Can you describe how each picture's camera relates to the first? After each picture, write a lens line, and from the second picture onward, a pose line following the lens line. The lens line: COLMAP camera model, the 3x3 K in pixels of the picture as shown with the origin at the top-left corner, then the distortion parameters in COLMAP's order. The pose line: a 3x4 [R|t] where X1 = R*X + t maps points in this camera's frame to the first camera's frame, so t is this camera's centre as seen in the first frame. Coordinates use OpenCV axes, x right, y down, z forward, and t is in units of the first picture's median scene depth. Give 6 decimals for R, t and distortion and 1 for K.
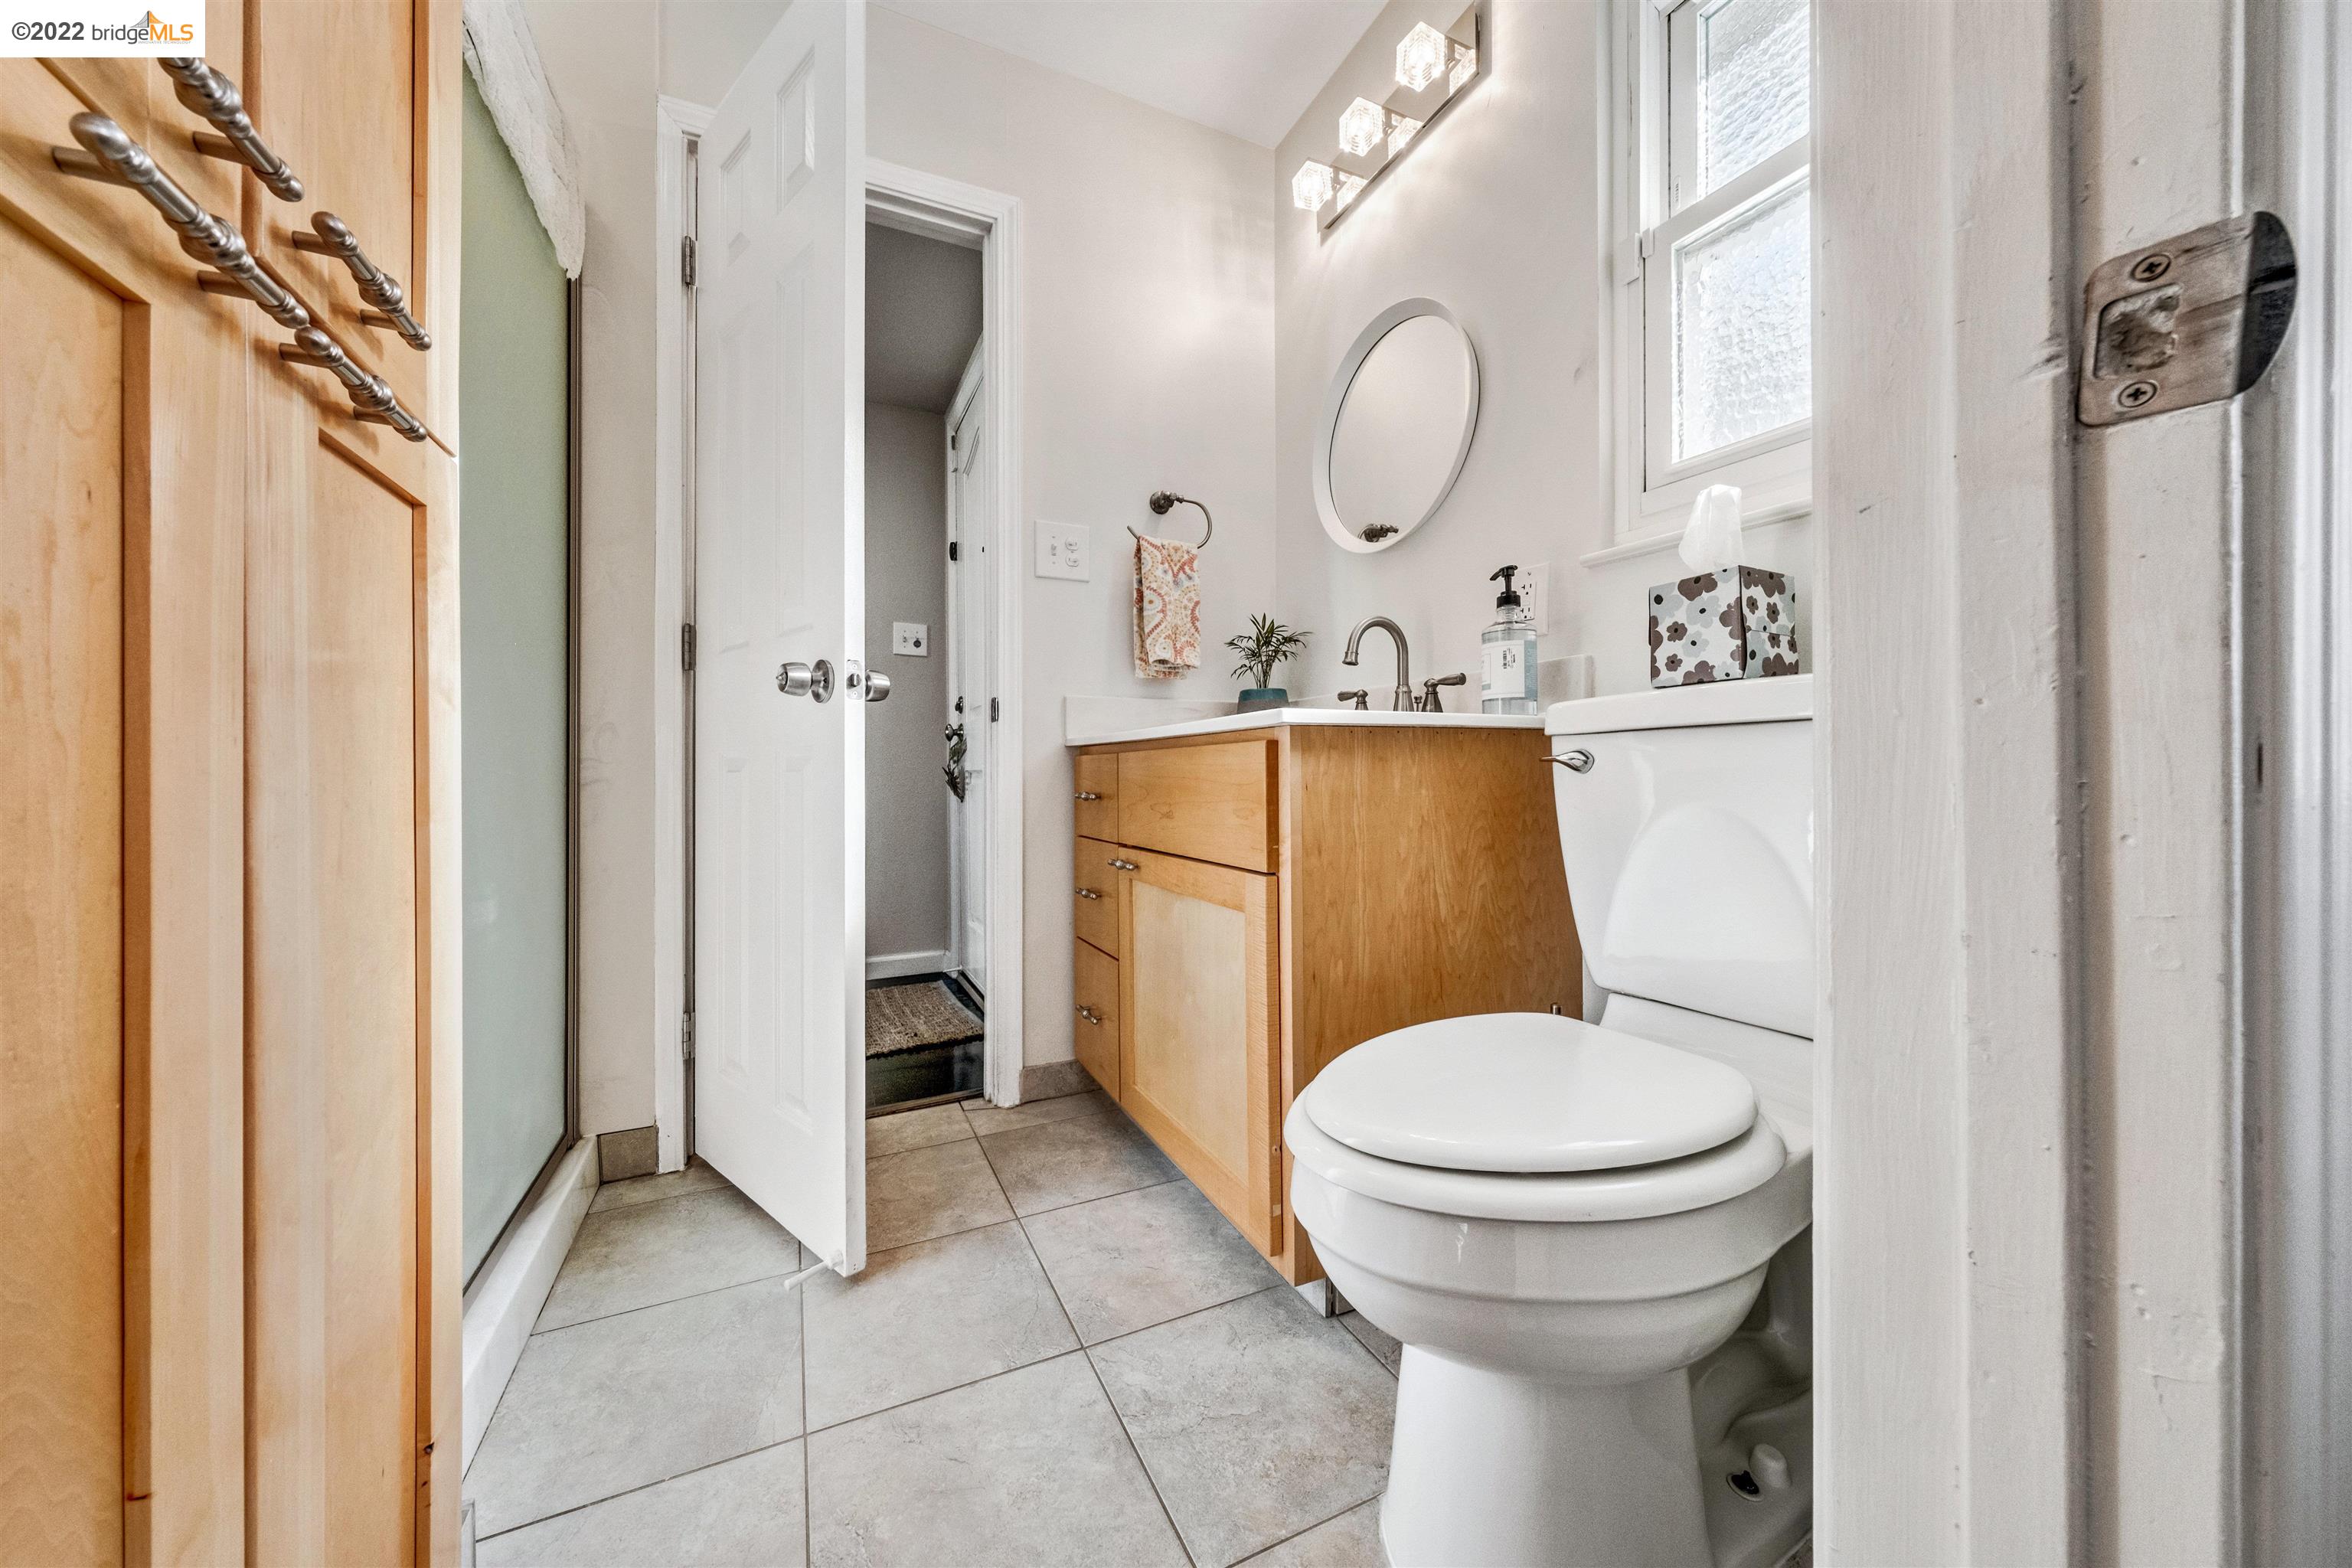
lens RADIAL K [[803.6, 0, 1163.9], [0, 803.6, 773.0], [0, 0, 1]] dist [0.001129, 0.000226]
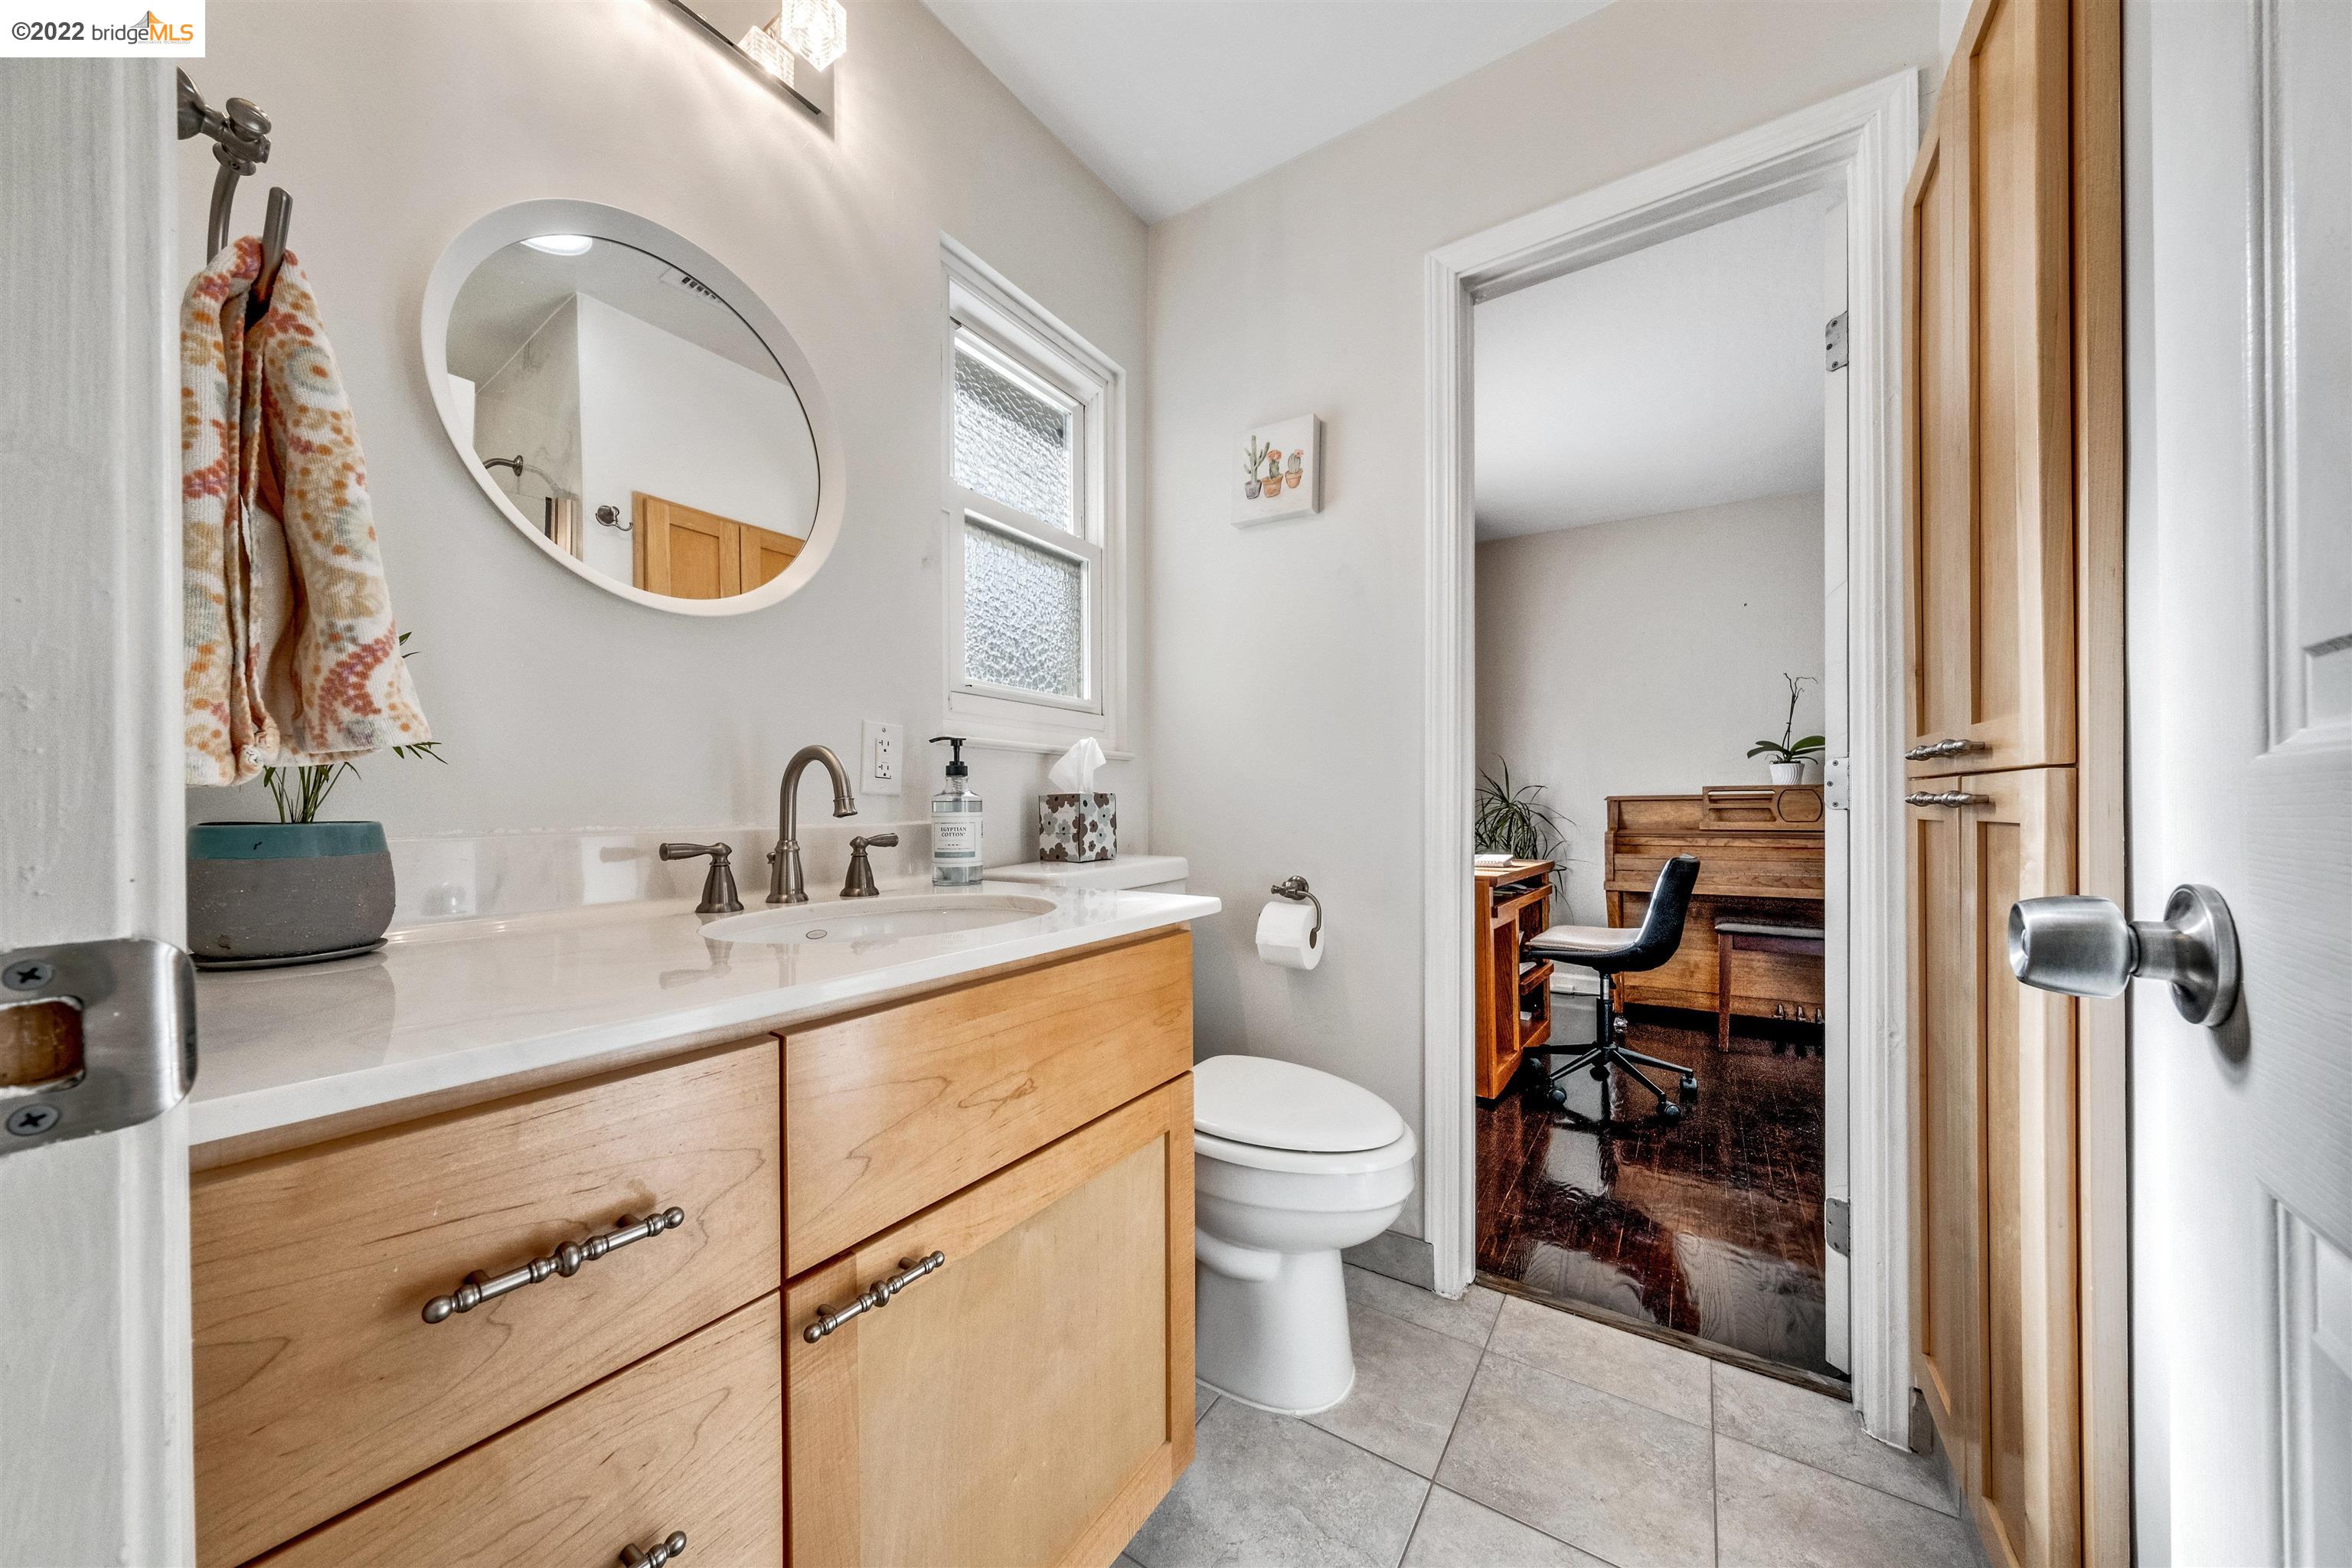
lens RADIAL K [[803.6, 0, 1166.9], [0, 803.6, 802.7], [0, 0, 1]] dist [0.001129, 0.000226]
pose [[-0.519039, 0.009162, 0.854702, -0.752140], [0.008391, 0.999949, -0.005624, -0.208322], [-0.854709, 0.004253, -0.519089, 1.657522]]
